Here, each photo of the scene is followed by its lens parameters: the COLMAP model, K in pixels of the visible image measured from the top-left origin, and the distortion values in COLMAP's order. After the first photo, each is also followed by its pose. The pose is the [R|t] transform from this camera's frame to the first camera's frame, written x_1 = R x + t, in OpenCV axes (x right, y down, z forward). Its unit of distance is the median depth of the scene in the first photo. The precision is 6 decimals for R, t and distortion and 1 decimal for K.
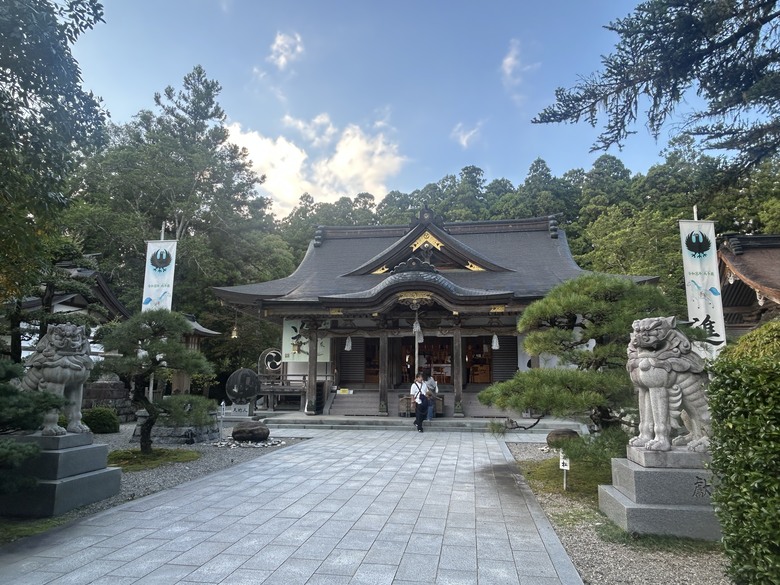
lens RADIAL K [[502.2, 0, 390.2], [0, 502.2, 293.2], [0, 0, 1]] dist [0.000721, 0.000037]
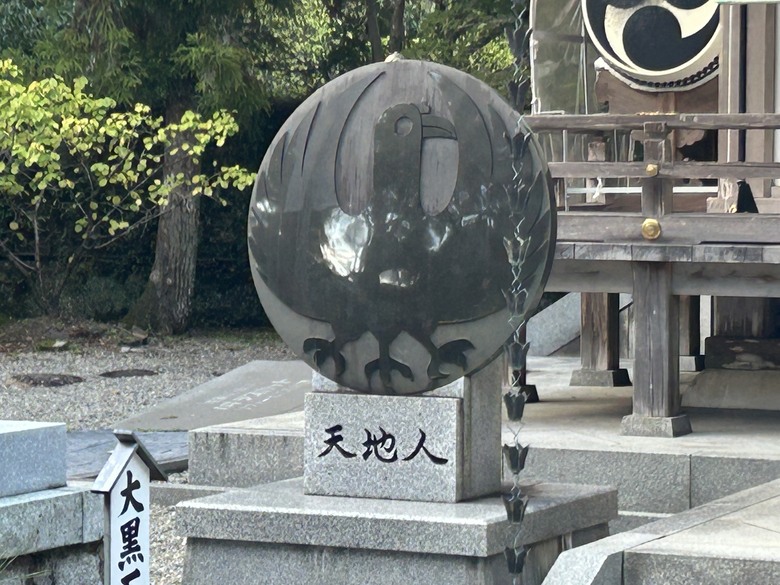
lens RADIAL K [[3022.9, 0, 390.0], [0, 3022.9, 292.5], [0, 0, 1]] dist [-0.080370, 0.000000]
pose [[0.954418, 0.012323, -0.298218, -0.085202], [0.053012, 0.976263, 0.210002, 0.053215], [0.293727, -0.216239, 0.931109, 0.330915]]
